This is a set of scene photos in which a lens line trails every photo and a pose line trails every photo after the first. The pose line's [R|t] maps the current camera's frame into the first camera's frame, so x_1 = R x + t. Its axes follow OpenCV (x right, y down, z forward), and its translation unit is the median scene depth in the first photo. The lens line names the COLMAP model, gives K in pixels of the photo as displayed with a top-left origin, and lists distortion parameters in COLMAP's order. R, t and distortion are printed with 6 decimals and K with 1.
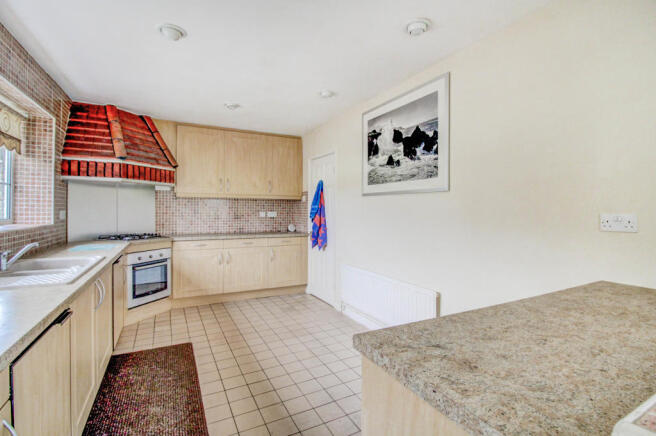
lens RADIAL K [[311.6, 0, 335.7], [0, 311.6, 208.4], [0, 0, 1]] dist [0.035819, -0.000501]
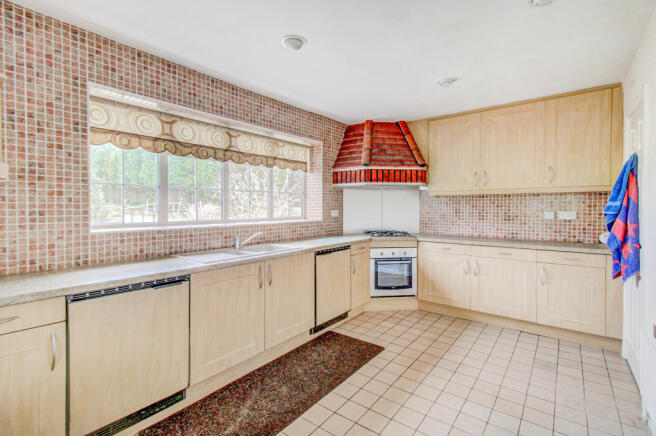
lens RADIAL K [[311.6, 0, 335.7], [0, 311.6, 208.4], [0, 0, 1]] dist [0.035819, -0.000501]
pose [[0.436141, -0.000823, -0.899878, 0.275354], [0.008350, 0.999960, 0.003133, -0.003917], [0.899840, -0.008880, 0.436130, 0.371132]]
